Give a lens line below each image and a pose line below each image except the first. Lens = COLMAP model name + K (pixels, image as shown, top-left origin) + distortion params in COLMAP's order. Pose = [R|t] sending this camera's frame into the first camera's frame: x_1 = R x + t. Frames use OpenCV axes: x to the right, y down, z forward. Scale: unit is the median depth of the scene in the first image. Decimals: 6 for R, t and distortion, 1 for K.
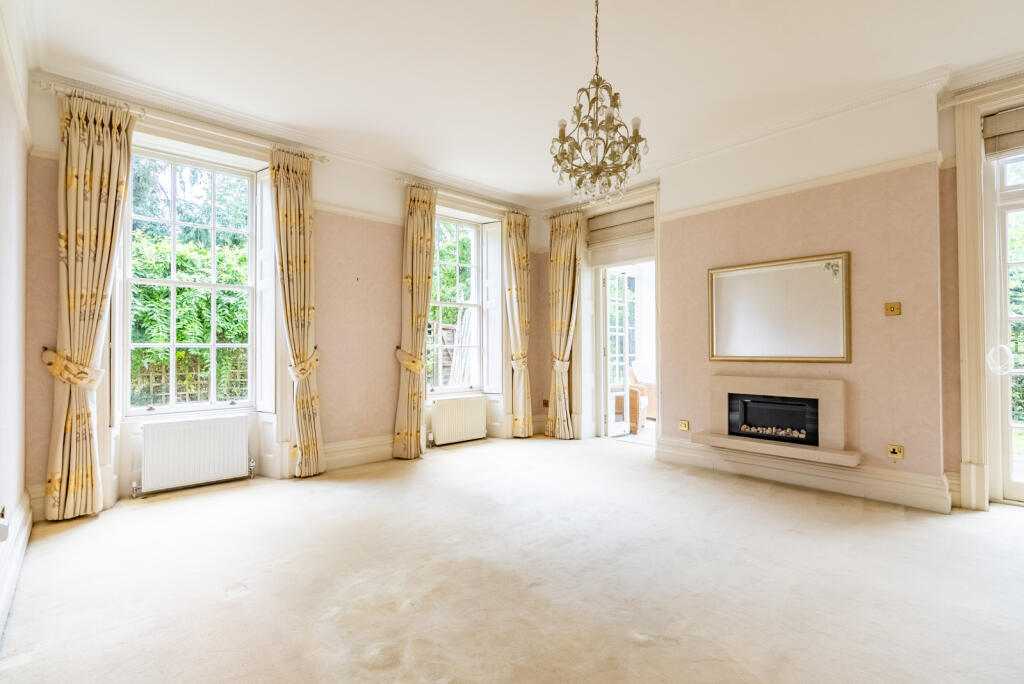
lens RADIAL K [[462.1, 0, 510.4], [0, 462.1, 347.4], [0, 0, 1]] dist [0.000594, -0.000133]
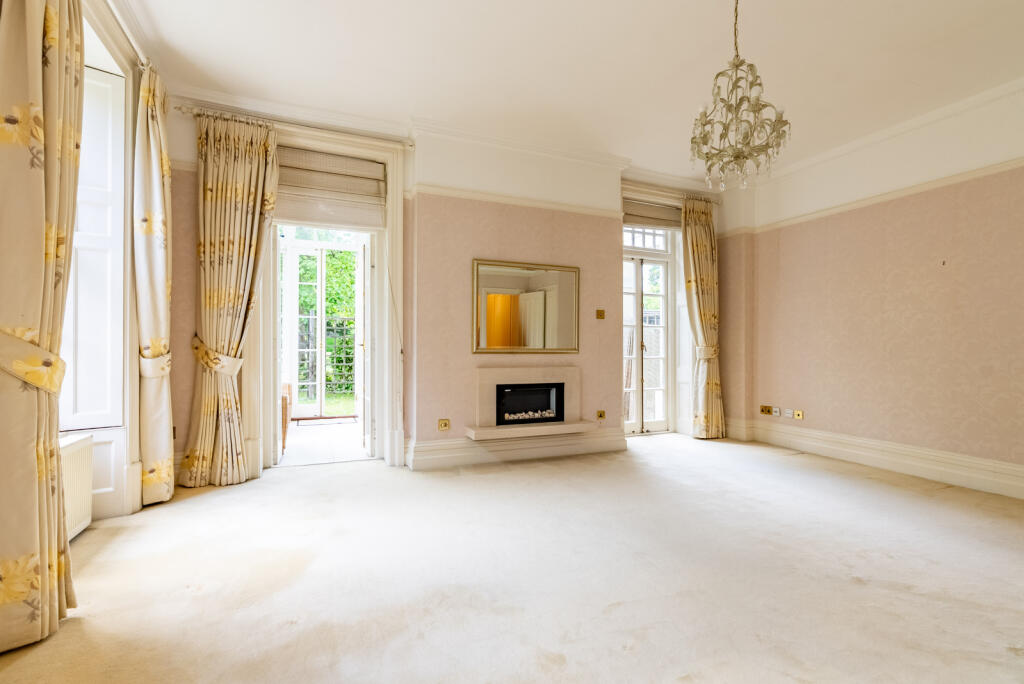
lens RADIAL K [[462.1, 0, 510.4], [0, 462.1, 347.4], [0, 0, 1]] dist [0.000594, -0.000133]
pose [[0.351392, 0.004268, 0.936219, -0.456635], [-0.010326, 0.999946, -0.000684, 0.016903], [-0.936172, -0.009427, 0.351417, 0.594797]]
